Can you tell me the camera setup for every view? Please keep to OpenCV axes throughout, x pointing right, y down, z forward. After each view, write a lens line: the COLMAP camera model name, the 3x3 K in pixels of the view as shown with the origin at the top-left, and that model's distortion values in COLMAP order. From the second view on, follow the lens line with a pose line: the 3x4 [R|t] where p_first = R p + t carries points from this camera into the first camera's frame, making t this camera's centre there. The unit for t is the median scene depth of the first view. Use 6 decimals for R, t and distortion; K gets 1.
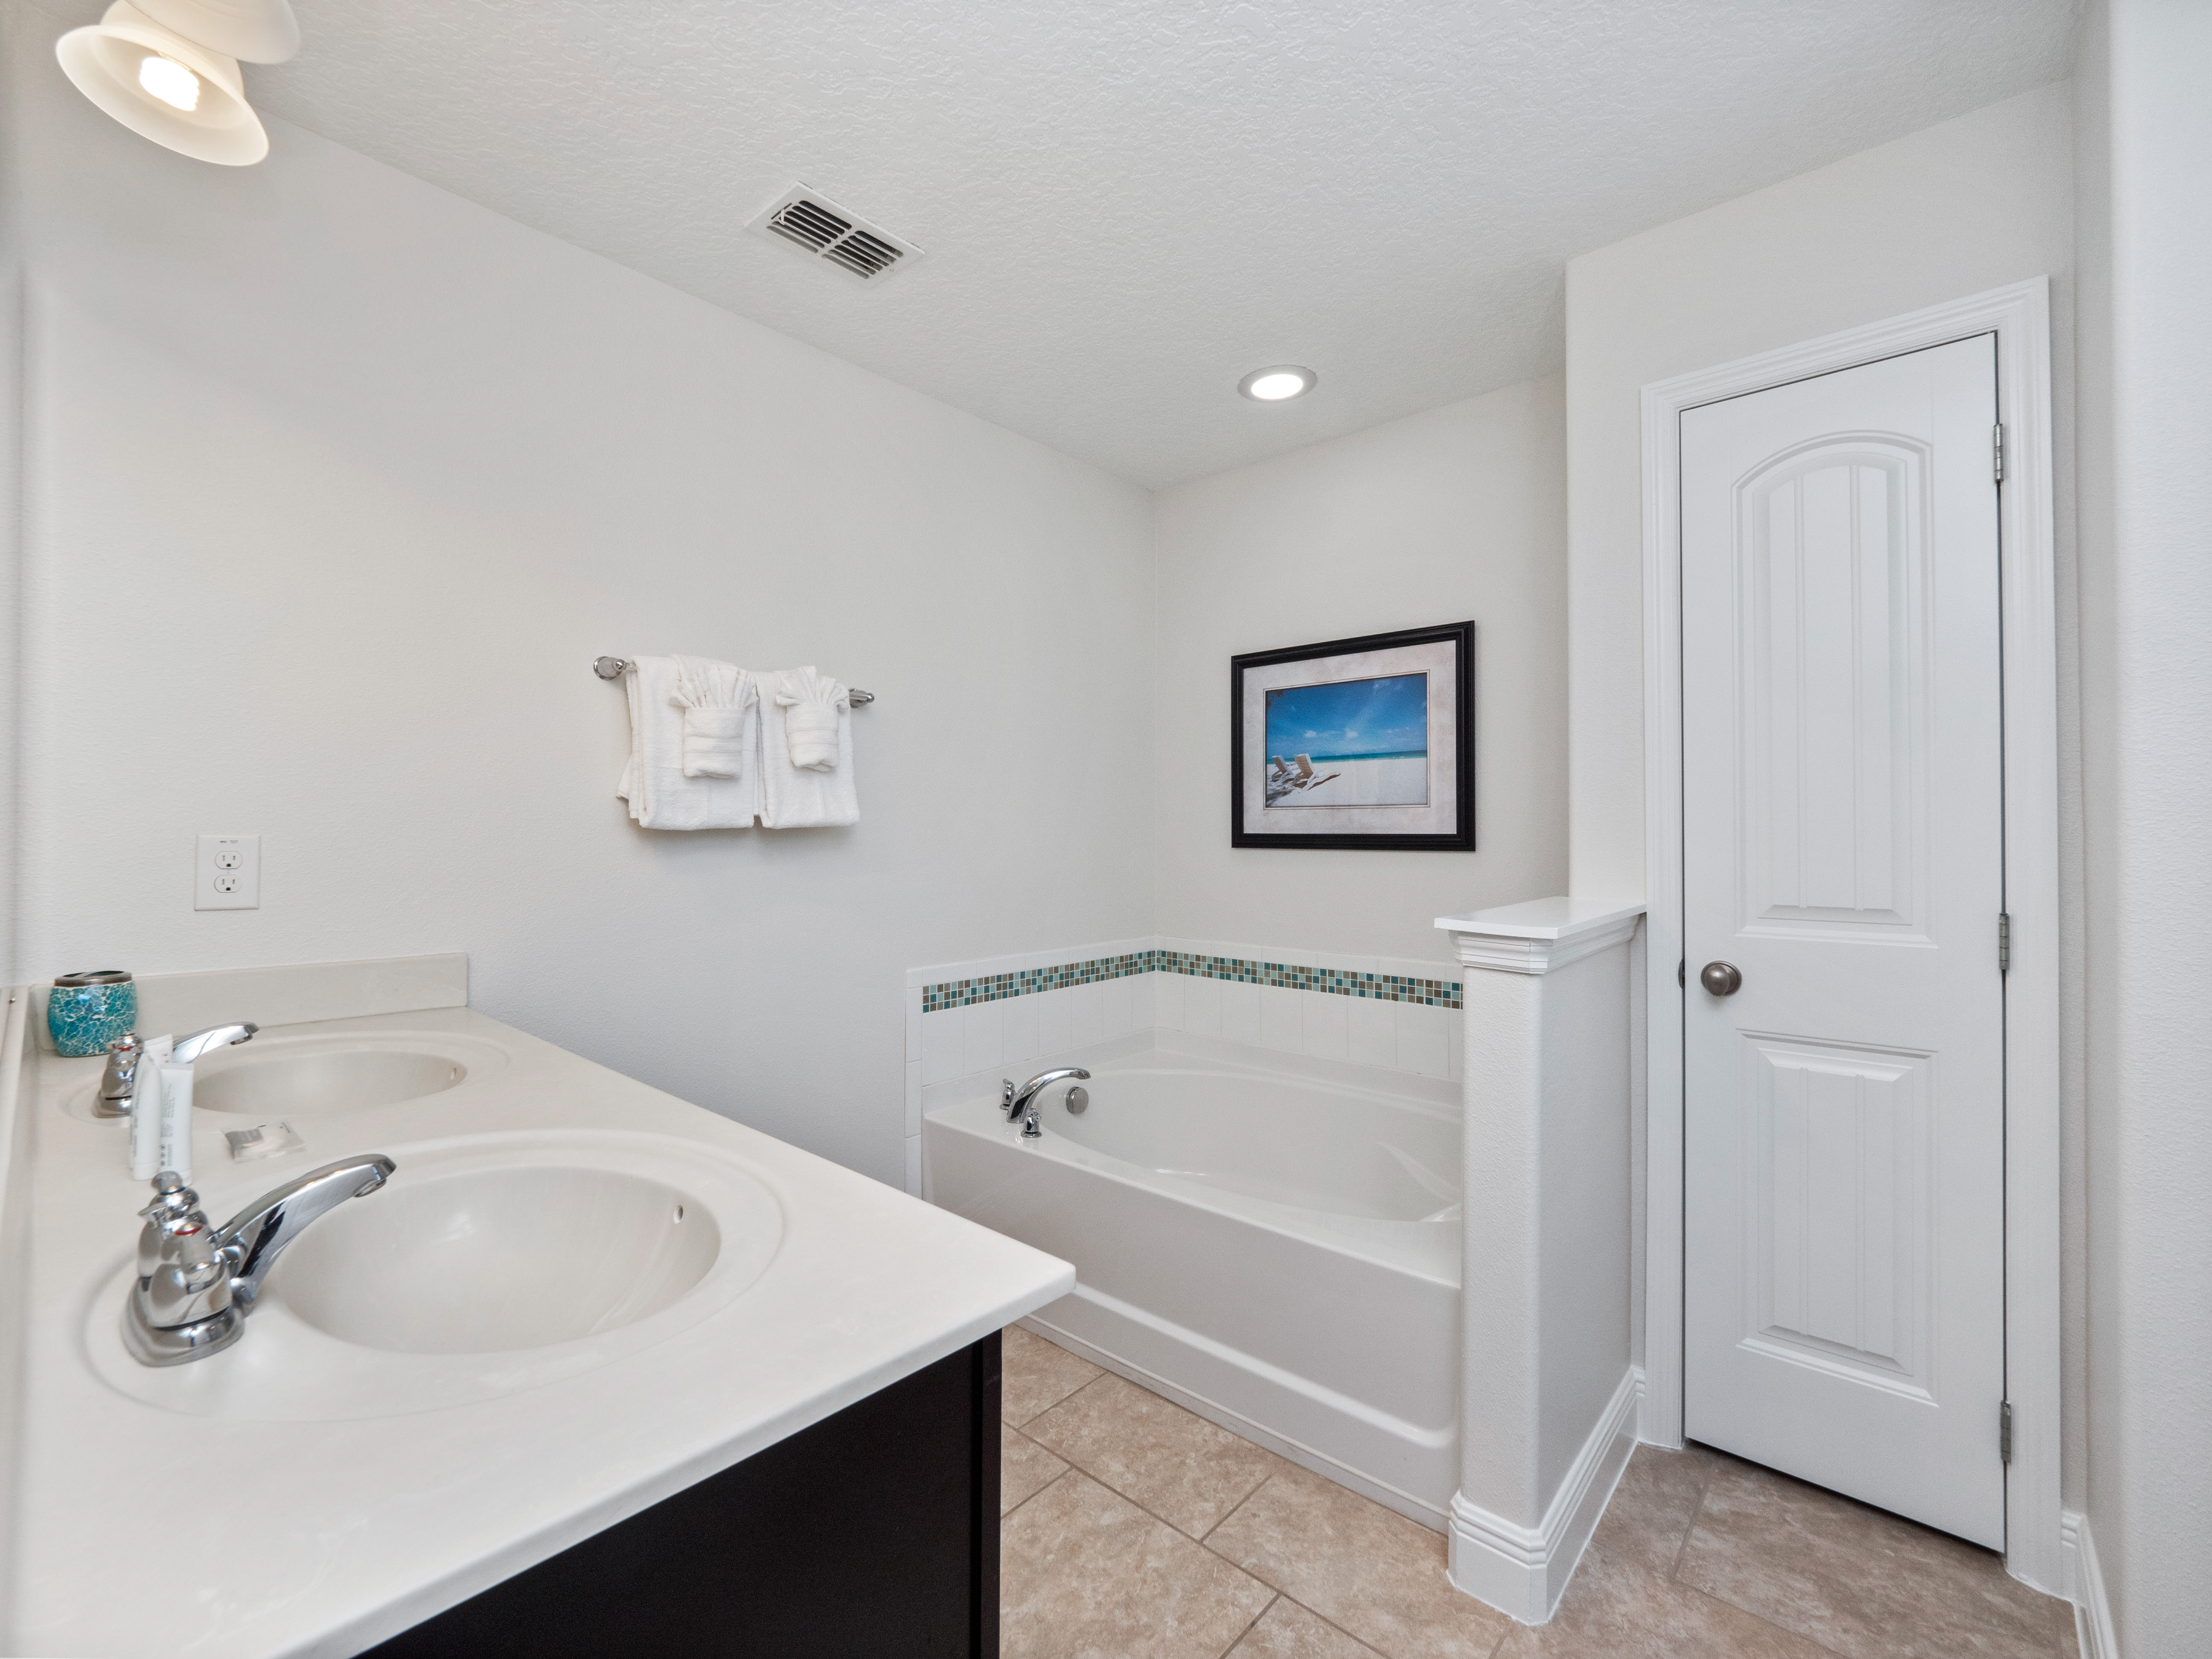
lens RADIAL K [[943.7, 0, 1092.2], [0, 943.7, 828.2], [0, 0, 1]] dist [0.008034, -0.008557]
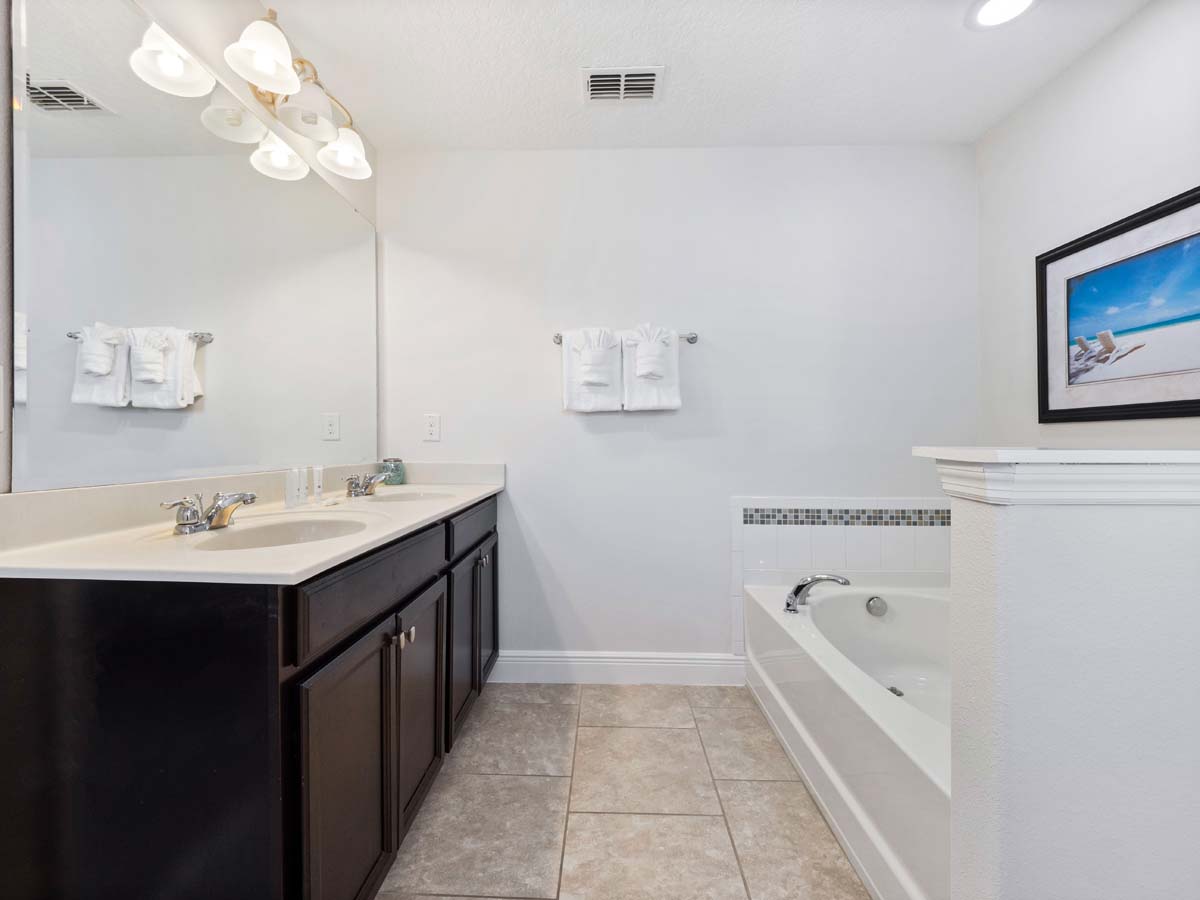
lens RADIAL K [[512.0, 0, 592.5], [0, 512.0, 449.3], [0, 0, 1]] dist [0.008034, -0.008557]
pose [[0.652130, 0.008340, -0.758061, 0.395803], [0.000591, 0.999934, 0.011510, 0.065841], [0.758107, -0.007954, 0.652082, 0.263530]]
